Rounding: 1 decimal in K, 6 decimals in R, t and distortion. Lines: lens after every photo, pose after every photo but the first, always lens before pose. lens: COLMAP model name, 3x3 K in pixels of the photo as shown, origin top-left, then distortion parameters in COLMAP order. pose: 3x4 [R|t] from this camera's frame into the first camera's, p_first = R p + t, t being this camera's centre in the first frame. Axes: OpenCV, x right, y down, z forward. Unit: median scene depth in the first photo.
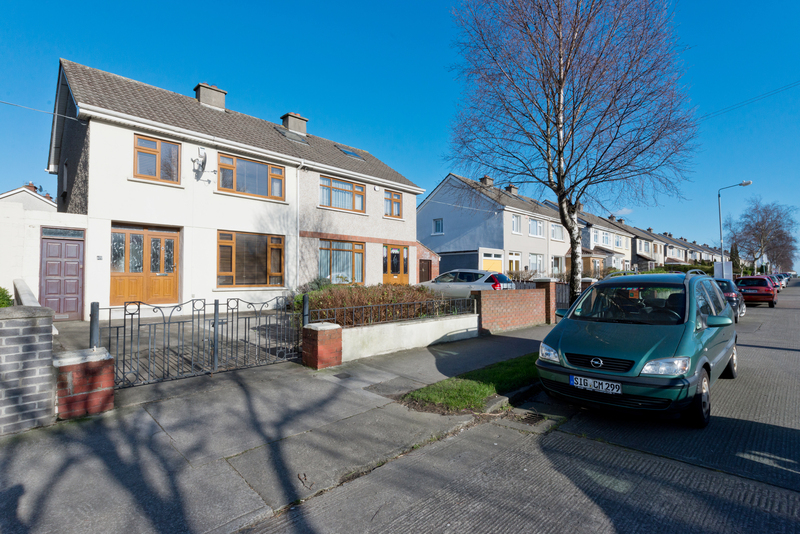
lens RADIAL K [[410.9, 0, 400.7], [0, 410.9, 267.7], [0, 0, 1]] dist [0.006305, -0.001911]
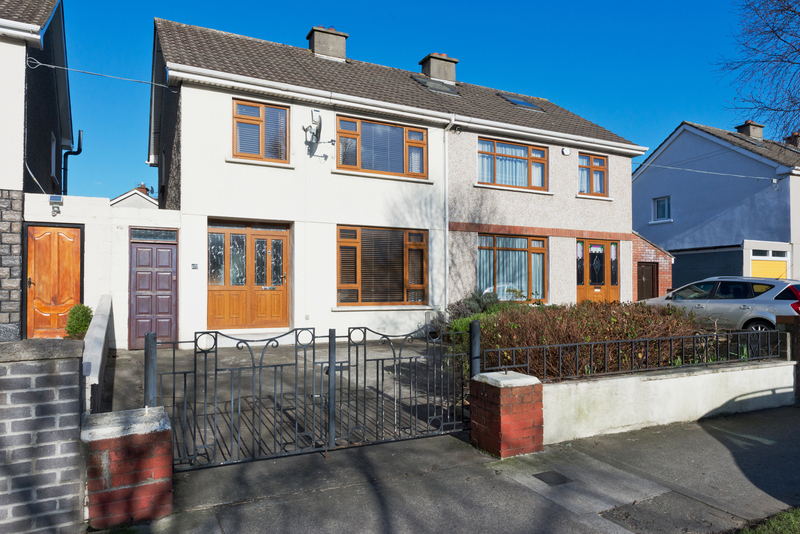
lens RADIAL K [[518.7, 0, 399.8], [0, 518.7, 268.9], [0, 0, 1]] dist [0.024783, 0.000015]
pose [[0.952921, -0.016221, -0.302784, -0.077533], [0.010279, 0.999722, -0.021206, 0.004663], [0.303044, 0.017096, 0.952823, 0.193859]]
